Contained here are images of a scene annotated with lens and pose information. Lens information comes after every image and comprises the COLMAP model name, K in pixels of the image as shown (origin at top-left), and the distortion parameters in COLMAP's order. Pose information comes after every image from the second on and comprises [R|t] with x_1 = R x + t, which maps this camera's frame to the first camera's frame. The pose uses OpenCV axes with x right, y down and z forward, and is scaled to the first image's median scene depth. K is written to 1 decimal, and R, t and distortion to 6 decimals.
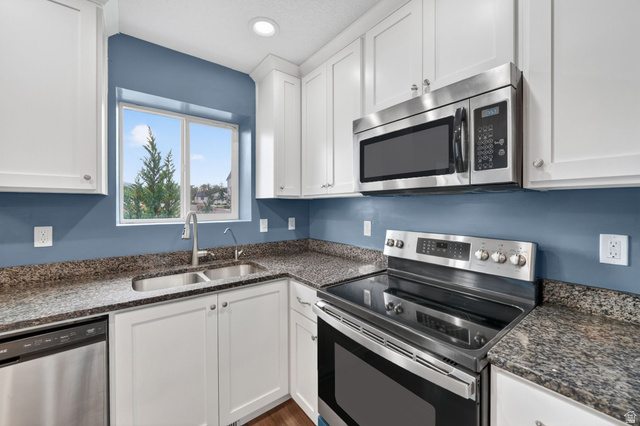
lens RADIAL K [[253.8, 0, 315.9], [0, 253.8, 206.9], [0, 0, 1]] dist [-0.002723, -0.000106]
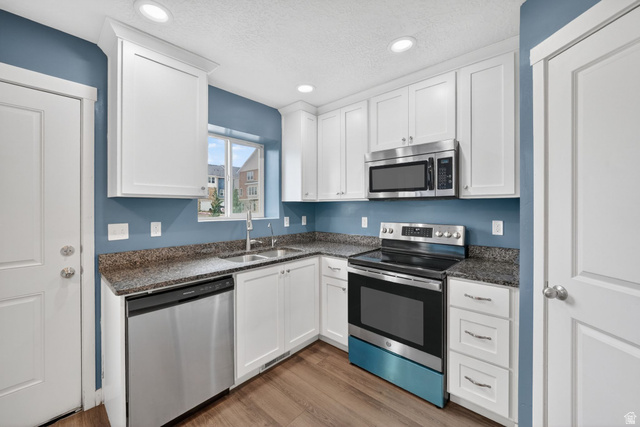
lens RADIAL K [[253.8, 0, 315.9], [0, 253.8, 207.4], [0, 0, 1]] dist [-0.002723, -0.000106]
pose [[0.984478, -0.001386, 0.175501, -0.425036], [0.001739, 0.999997, -0.001859, 0.000700], [-0.175498, 0.002135, 0.984477, -0.507647]]
